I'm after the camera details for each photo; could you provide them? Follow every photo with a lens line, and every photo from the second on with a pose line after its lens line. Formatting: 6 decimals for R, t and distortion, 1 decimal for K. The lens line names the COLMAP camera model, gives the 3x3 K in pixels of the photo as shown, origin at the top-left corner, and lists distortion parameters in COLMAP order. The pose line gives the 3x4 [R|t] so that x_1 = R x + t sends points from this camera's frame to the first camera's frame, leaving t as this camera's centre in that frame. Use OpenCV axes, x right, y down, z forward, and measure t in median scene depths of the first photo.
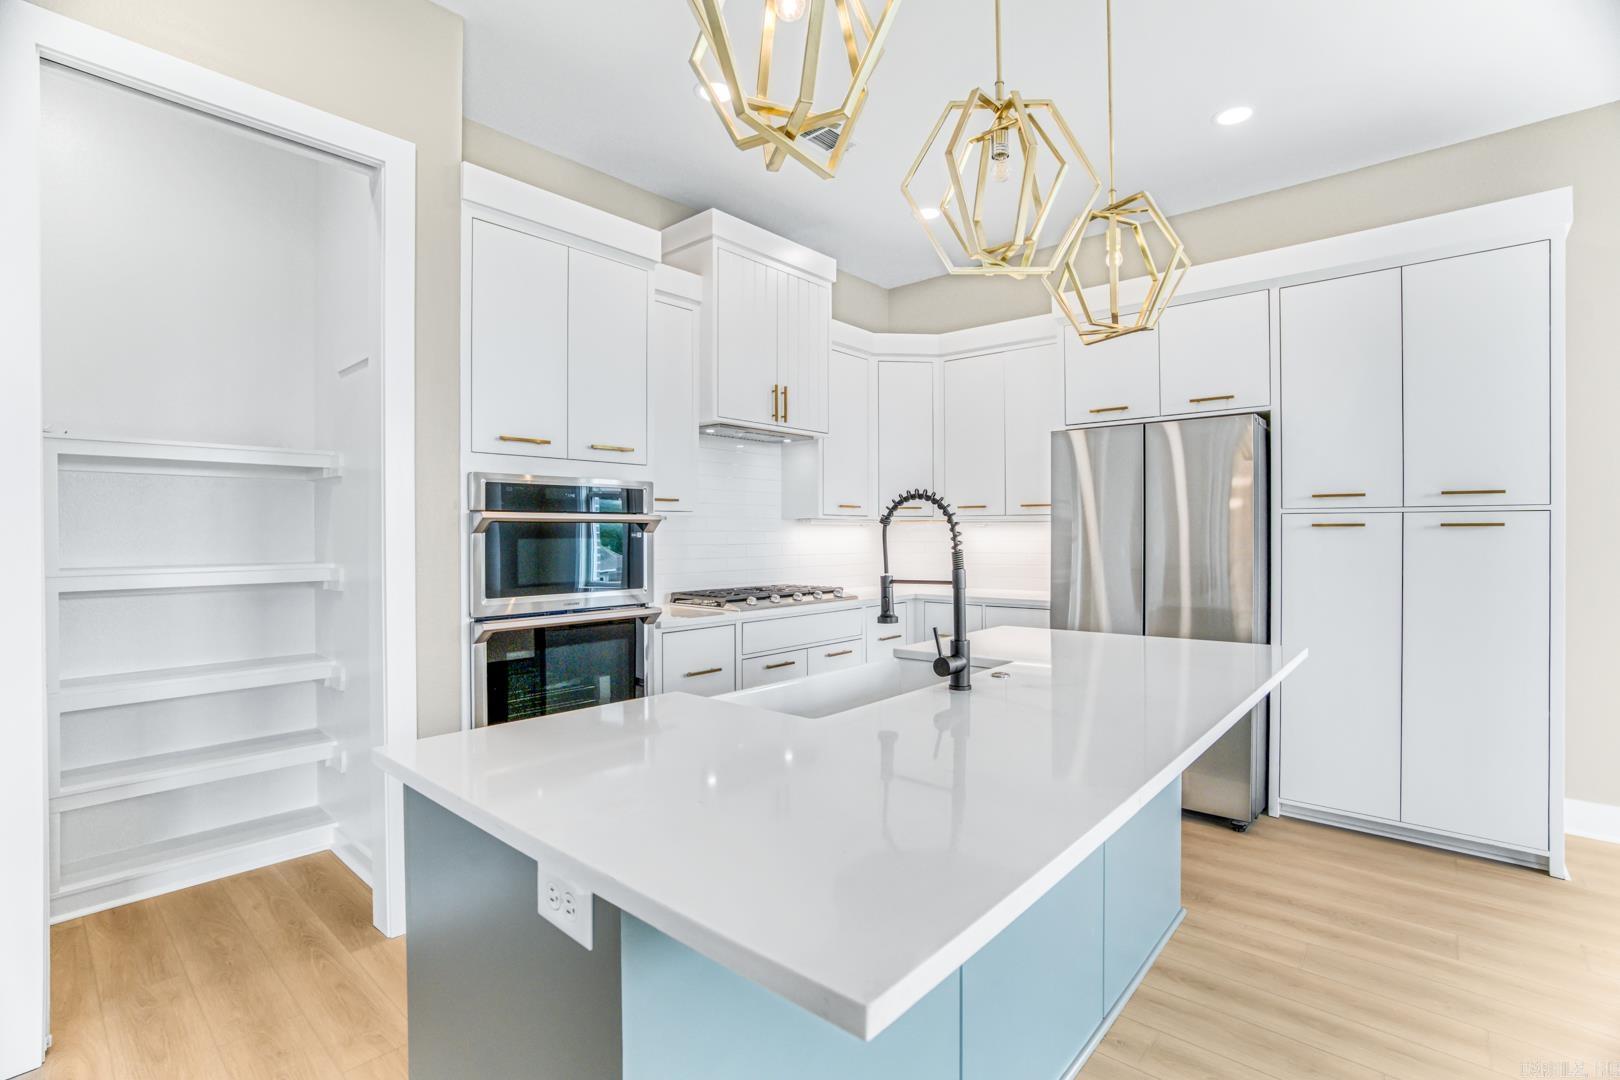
lens RADIAL K [[757.0, 0, 850.5], [0, 757.0, 537.5], [0, 0, 1]] dist [-0.023161, 0.000863]
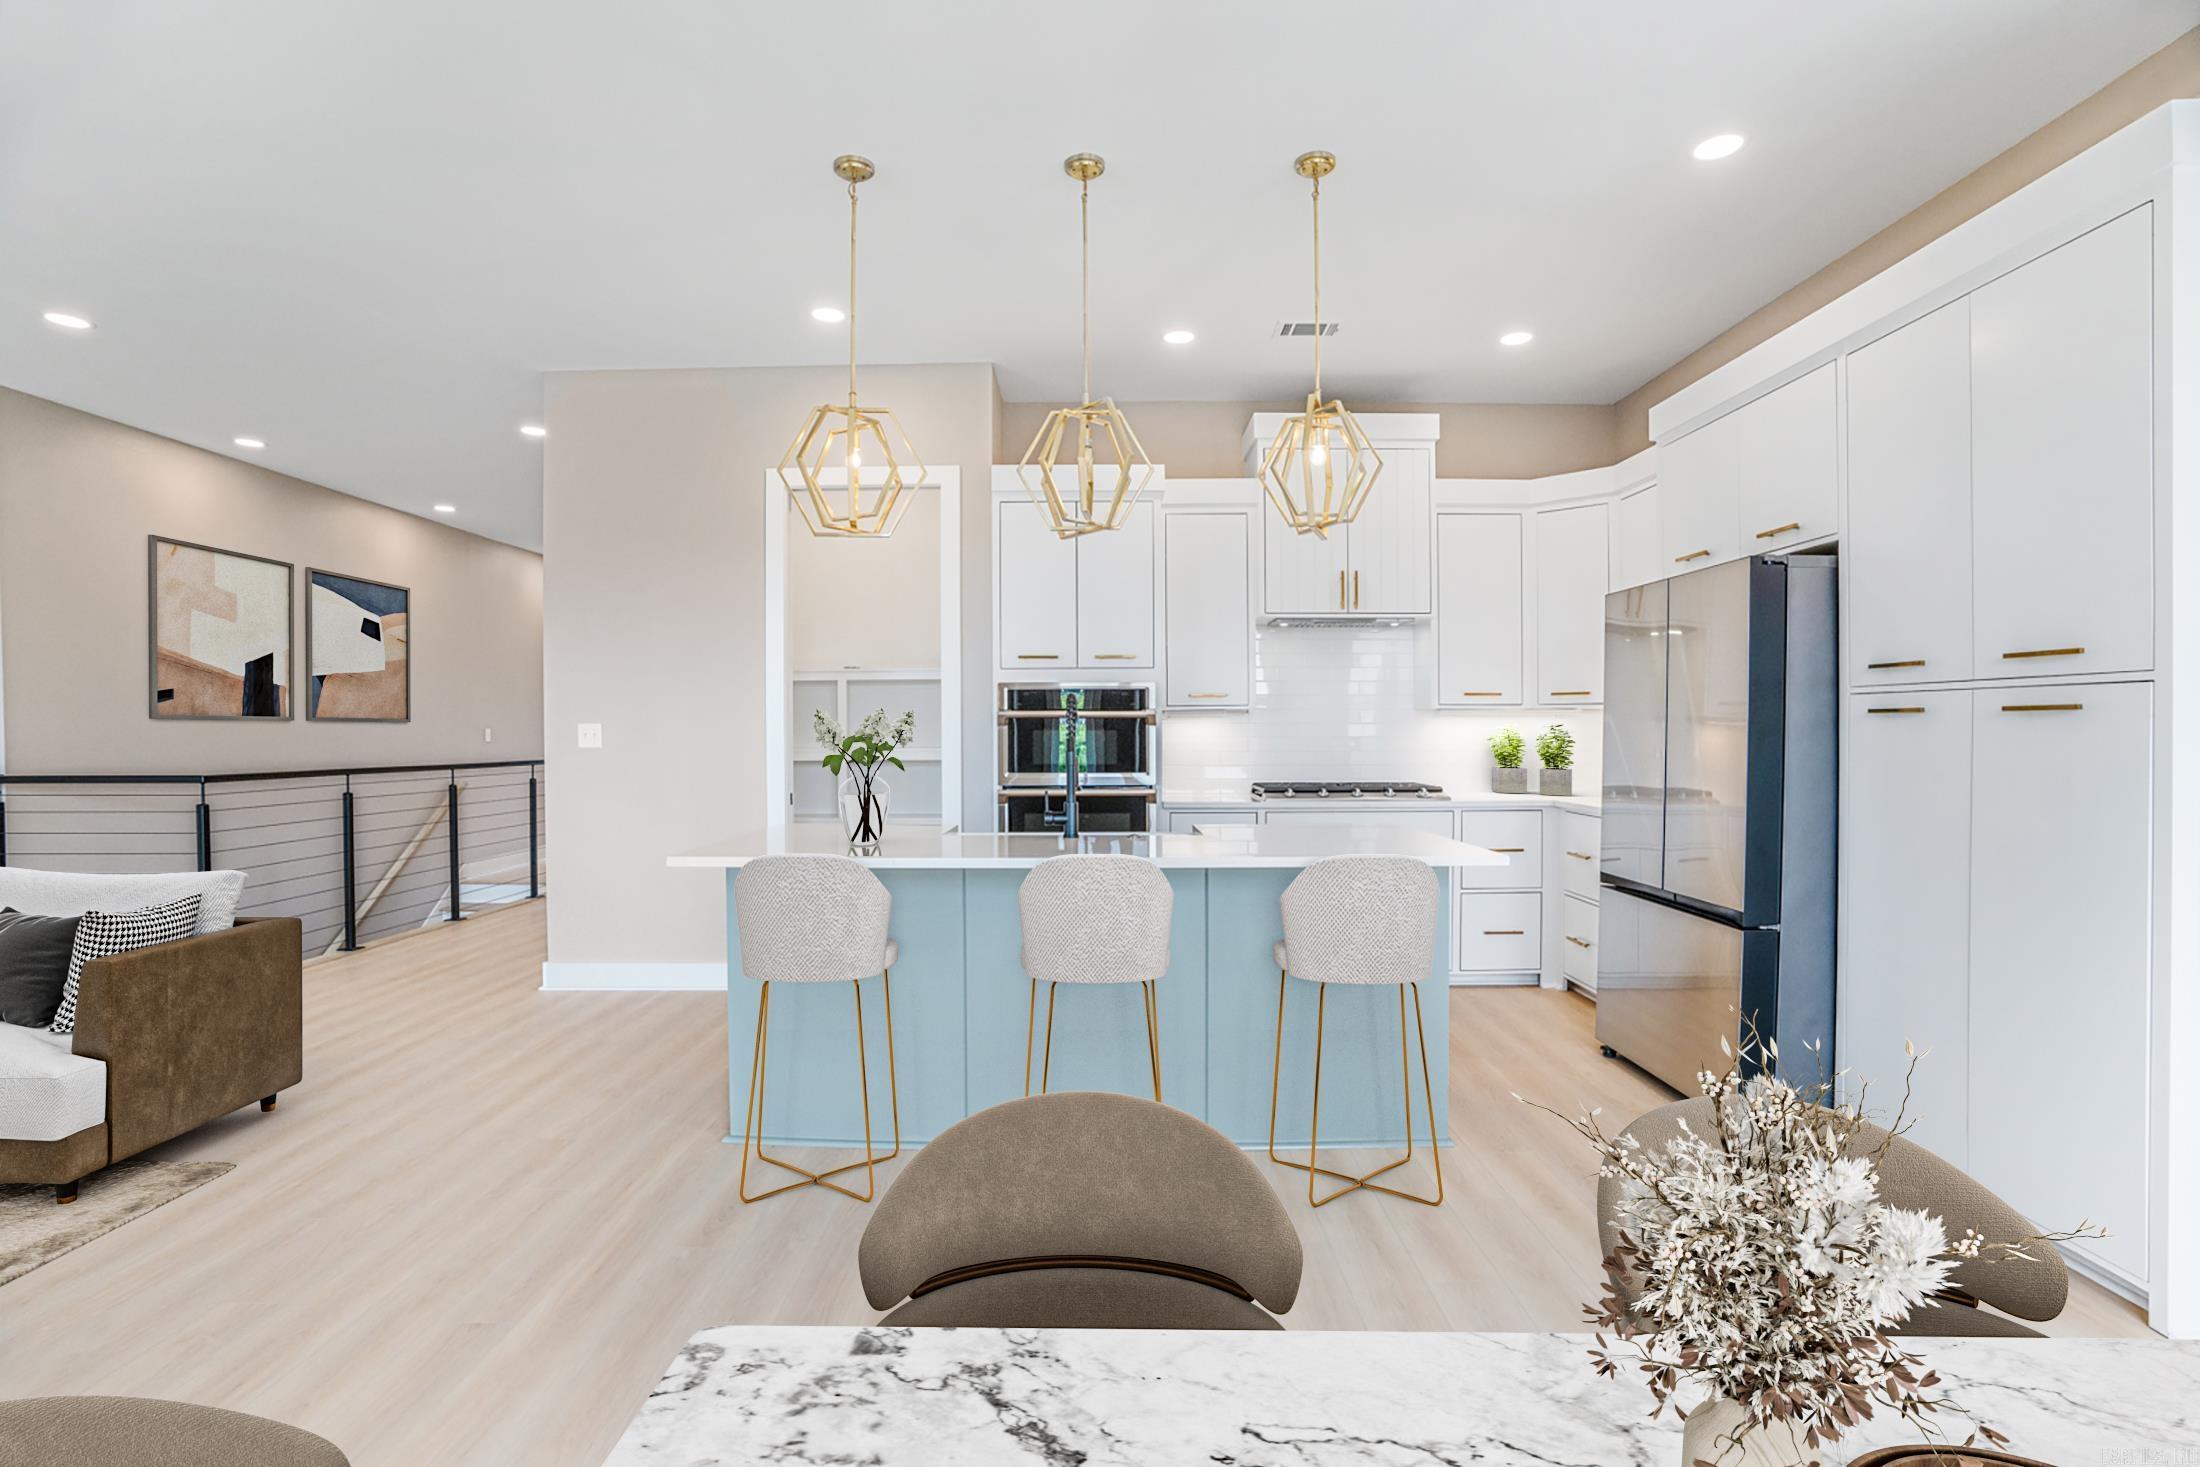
lens RADIAL K [[1028.0, 0, 1086.6], [0, 1028.0, 726.9], [0, 0, 1]] dist [-0.023161, 0.000863]
pose [[0.643830, -0.001301, -0.765168, 0.979987], [-0.003567, 0.999983, -0.004702, 0.004475], [0.765161, 0.005757, 0.643814, -0.110859]]
